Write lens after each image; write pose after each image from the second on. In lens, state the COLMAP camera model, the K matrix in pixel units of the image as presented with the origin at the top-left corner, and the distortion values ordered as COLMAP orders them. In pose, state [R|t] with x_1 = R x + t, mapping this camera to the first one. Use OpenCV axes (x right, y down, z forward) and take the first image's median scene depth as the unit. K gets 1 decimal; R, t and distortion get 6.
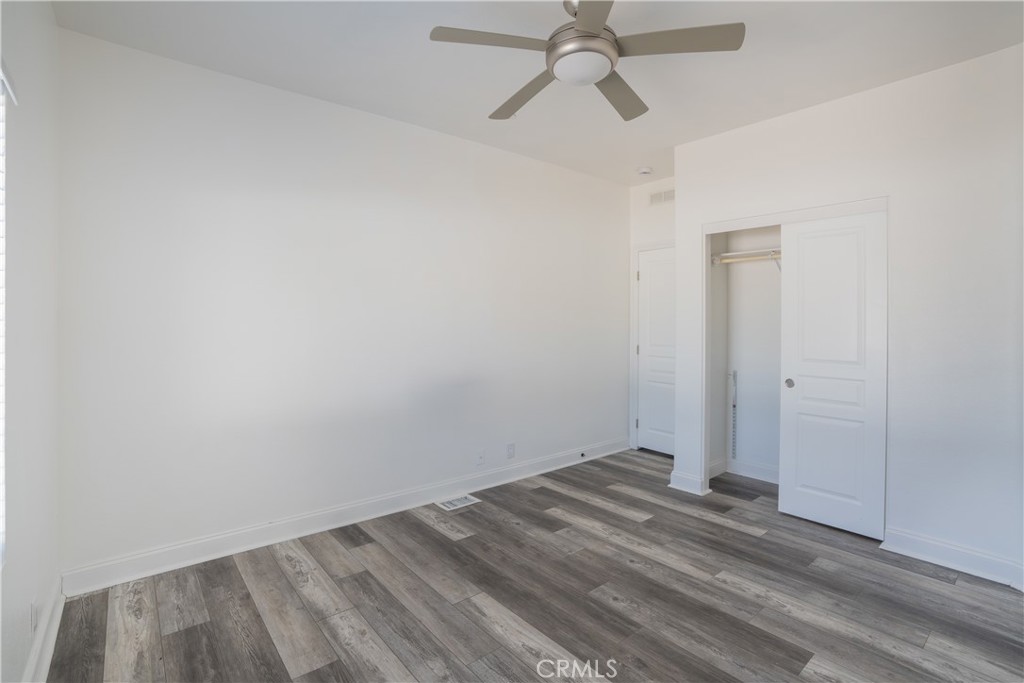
lens RADIAL K [[480.4, 0, 517.6], [0, 480.4, 321.6], [0, 0, 1]] dist [-0.065134, 0.023278]
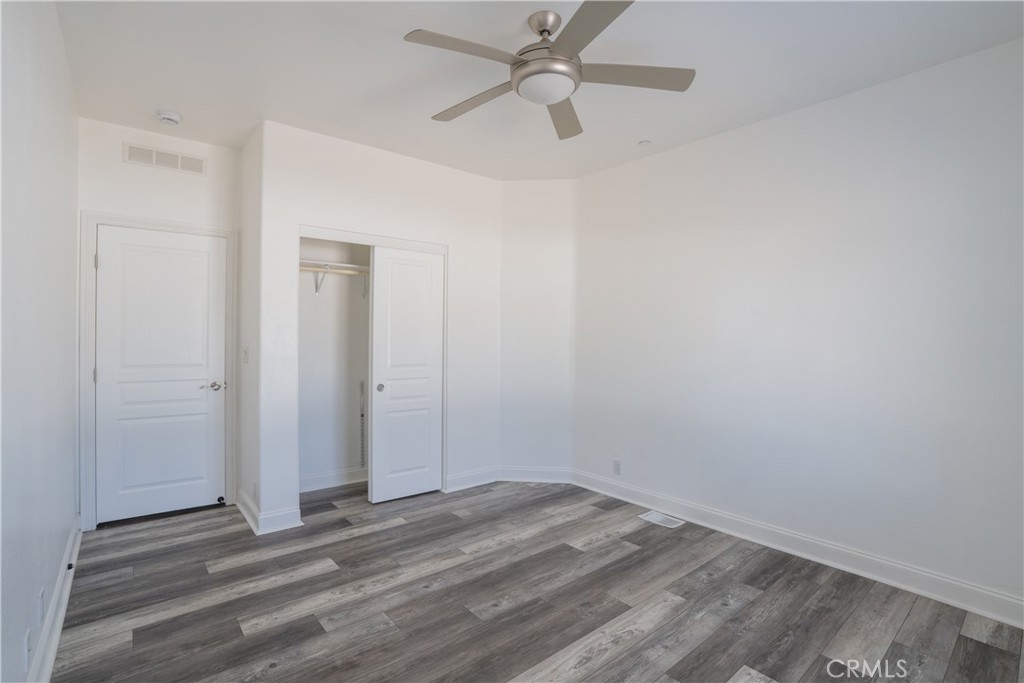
lens RADIAL K [[480.9, 0, 507.8], [0, 480.9, 336.5], [0, 0, 1]] dist [-0.064668, 0.024591]
pose [[0.011954, -0.004828, 0.999917, -0.699989], [-0.006943, 0.999964, 0.004912, 0.001157], [-0.999904, -0.007002, 0.011920, 0.830837]]
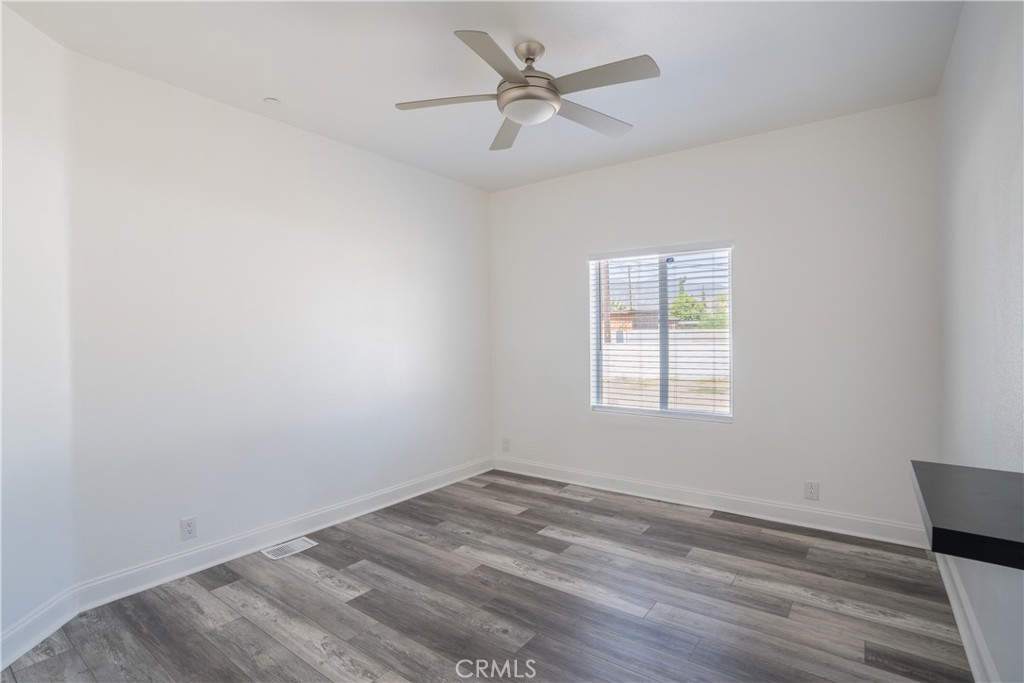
lens RADIAL K [[496.2, 0, 512.0], [0, 496.2, 341.5], [0, 0, 1]] dist [-0.061479, 0.026258]
pose [[-0.973362, 0.010218, -0.229047, 0.352255], [0.007690, 0.999899, 0.011927, 0.007168], [0.229146, 0.009848, -0.973342, 1.661707]]
